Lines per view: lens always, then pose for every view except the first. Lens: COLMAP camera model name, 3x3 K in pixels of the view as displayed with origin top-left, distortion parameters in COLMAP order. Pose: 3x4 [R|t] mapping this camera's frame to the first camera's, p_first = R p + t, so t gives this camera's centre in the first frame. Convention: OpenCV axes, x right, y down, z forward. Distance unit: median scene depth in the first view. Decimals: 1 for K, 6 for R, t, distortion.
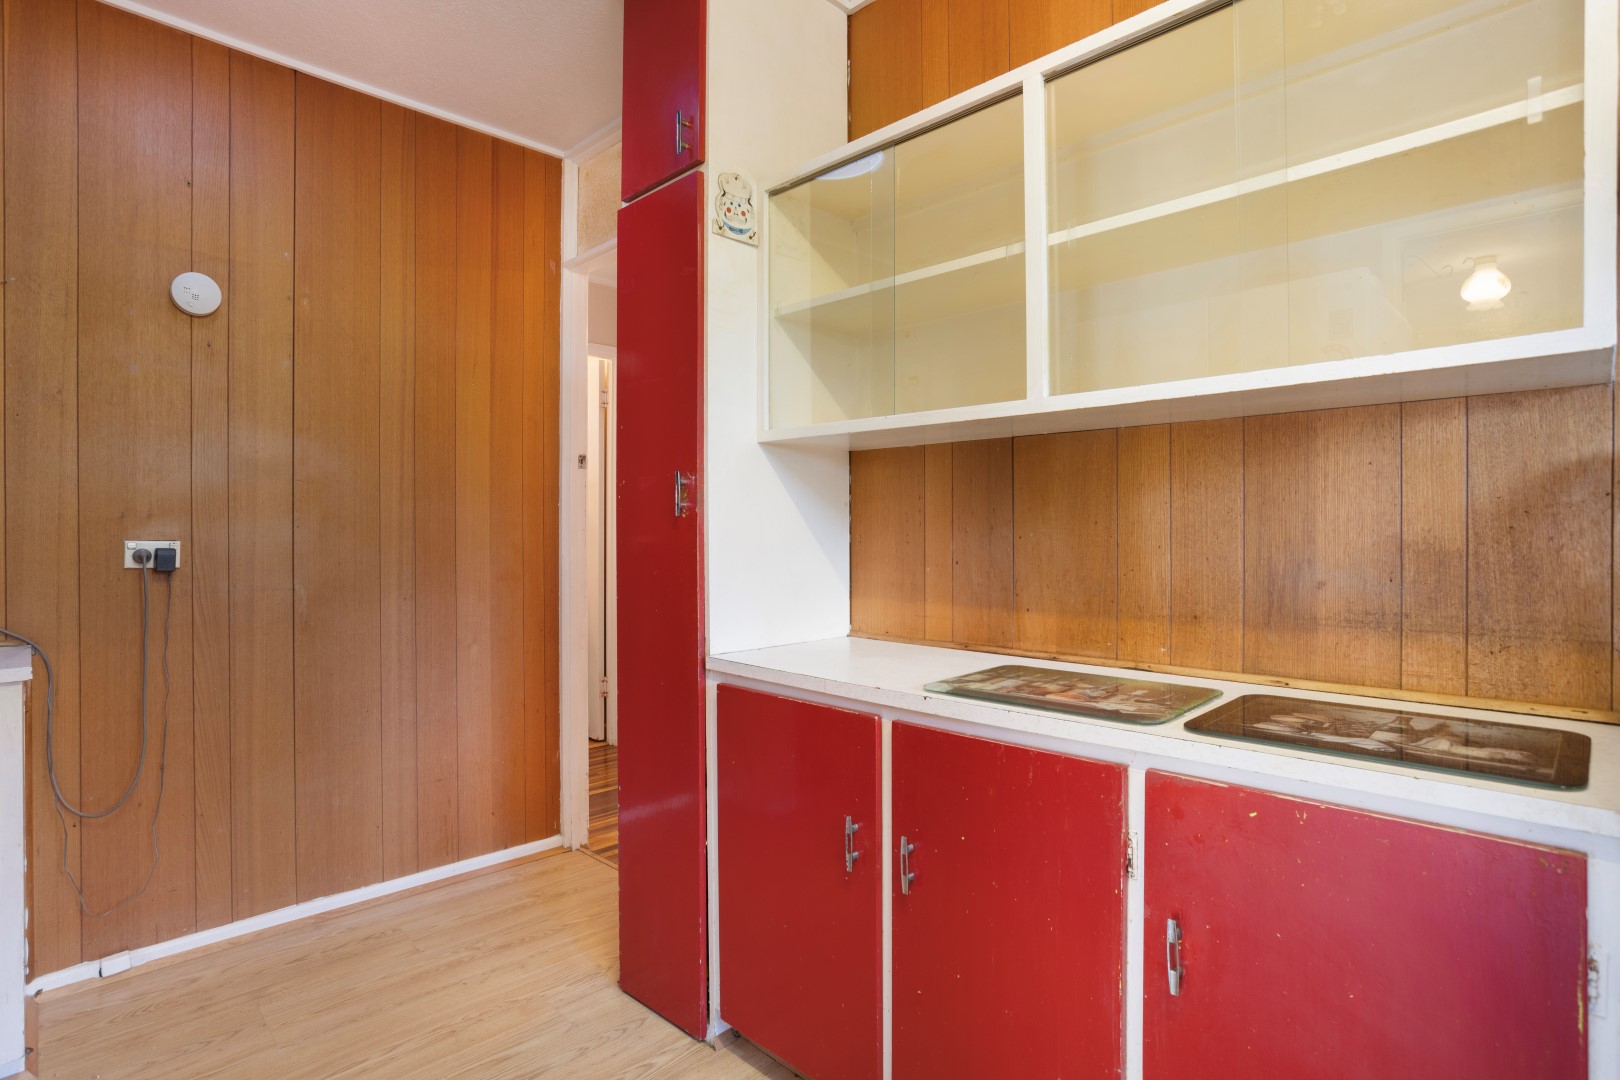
lens RADIAL K [[839.9, 0, 820.6], [0, 839.9, 544.4], [0, 0, 1]] dist [-0.007423, 0.001385]
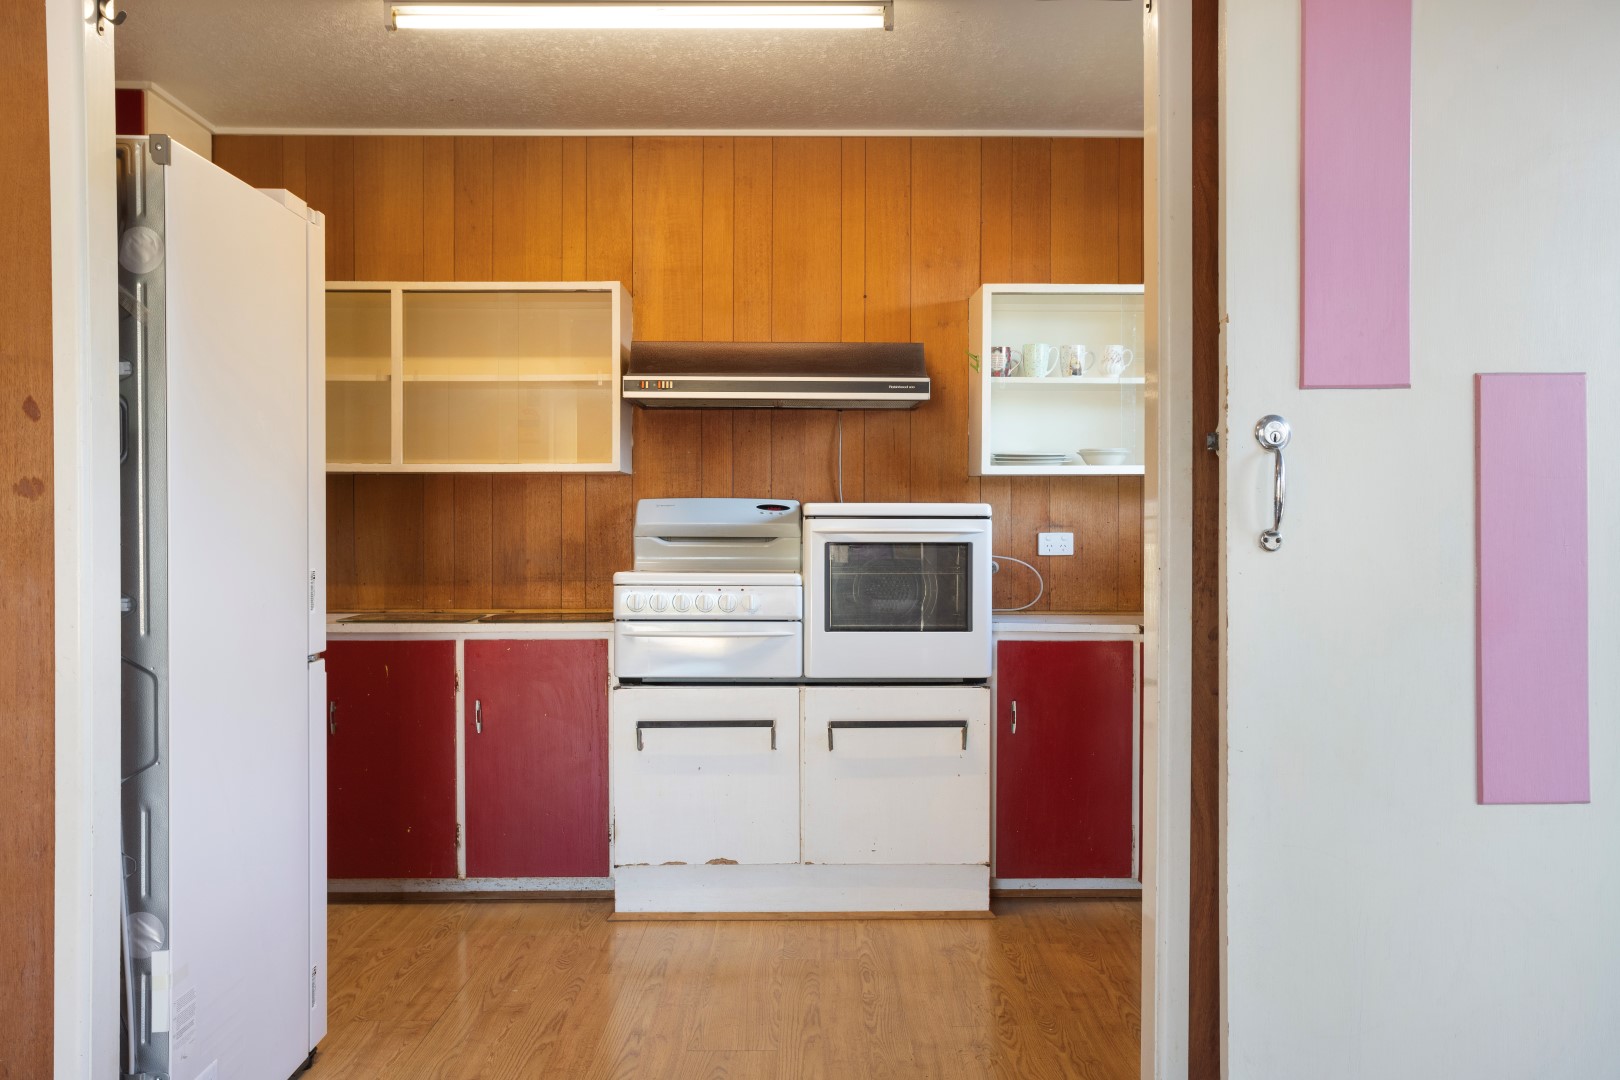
lens RADIAL K [[1367.3, 0, 816.8], [0, 1367.3, 541.8], [0, 0, 1]] dist [-0.016476, -0.002775]
pose [[0.717866, -0.004129, 0.696169, -1.263236], [0.008752, 0.999957, -0.003093, 0.018838], [-0.696126, 0.008313, 0.717872, -1.953722]]
